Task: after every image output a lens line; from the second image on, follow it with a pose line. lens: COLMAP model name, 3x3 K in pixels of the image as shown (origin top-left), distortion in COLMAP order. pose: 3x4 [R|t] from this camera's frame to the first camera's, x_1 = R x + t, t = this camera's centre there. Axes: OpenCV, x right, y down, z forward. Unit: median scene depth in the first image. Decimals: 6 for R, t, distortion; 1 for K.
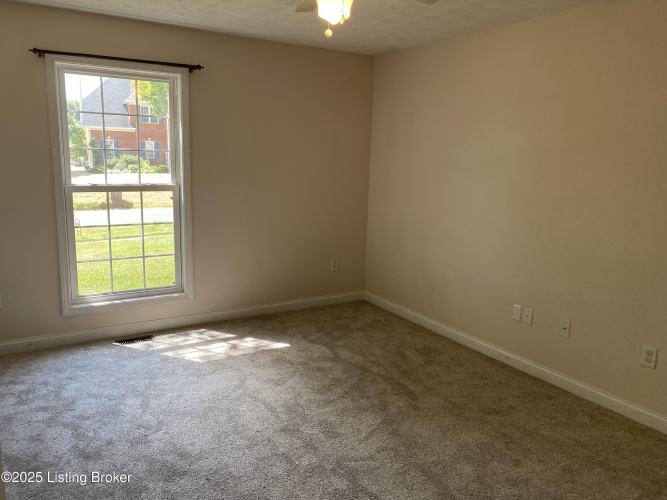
lens RADIAL K [[508.5, 0, 332.7], [0, 508.5, 246.4], [0, 0, 1]] dist [0.089046, -0.107161]
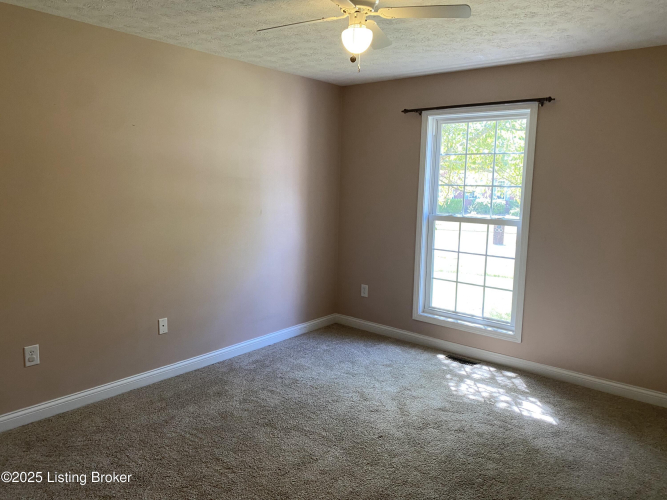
lens RADIAL K [[508.5, 0, 332.7], [0, 508.5, 246.4], [0, 0, 1]] dist [0.089046, -0.107161]
pose [[0.358761, 0.101463, -0.927898, 0.499416], [-0.190191, 0.981167, 0.033752, -0.037836], [0.913848, 0.164369, 0.371302, 0.324681]]
